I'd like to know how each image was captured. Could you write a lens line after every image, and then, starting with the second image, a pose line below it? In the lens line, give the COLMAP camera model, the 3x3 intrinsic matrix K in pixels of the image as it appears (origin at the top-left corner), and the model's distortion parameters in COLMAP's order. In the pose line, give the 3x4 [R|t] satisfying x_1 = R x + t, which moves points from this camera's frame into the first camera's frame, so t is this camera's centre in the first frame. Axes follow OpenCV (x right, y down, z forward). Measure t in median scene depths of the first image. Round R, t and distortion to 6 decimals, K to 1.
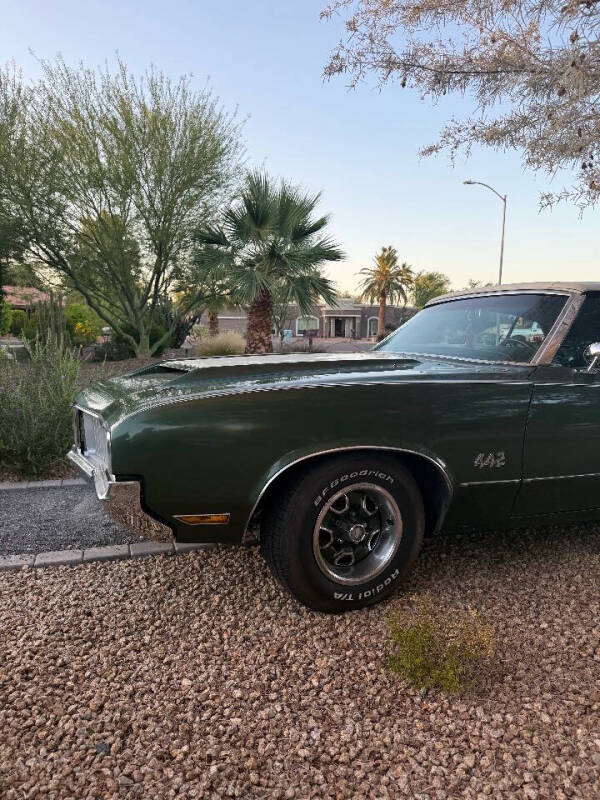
lens RADIAL K [[549.5, 0, 300.0], [0, 549.5, 400.0], [0, 0, 1]] dist [0.033074, -0.003776]
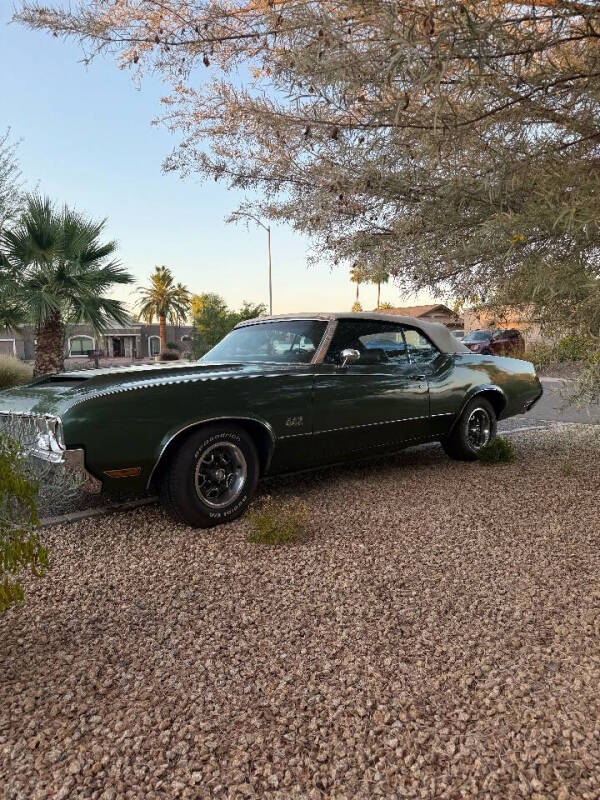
lens RADIAL K [[570.6, 0, 300.0], [0, 570.6, 400.0], [0, 0, 1]] dist [0.043791, -0.045034]
pose [[0.920565, -0.065233, 0.385103, -0.175527], [0.079124, 0.996658, -0.020317, 0.047697], [-0.382491, 0.049174, 0.922650, -0.349177]]
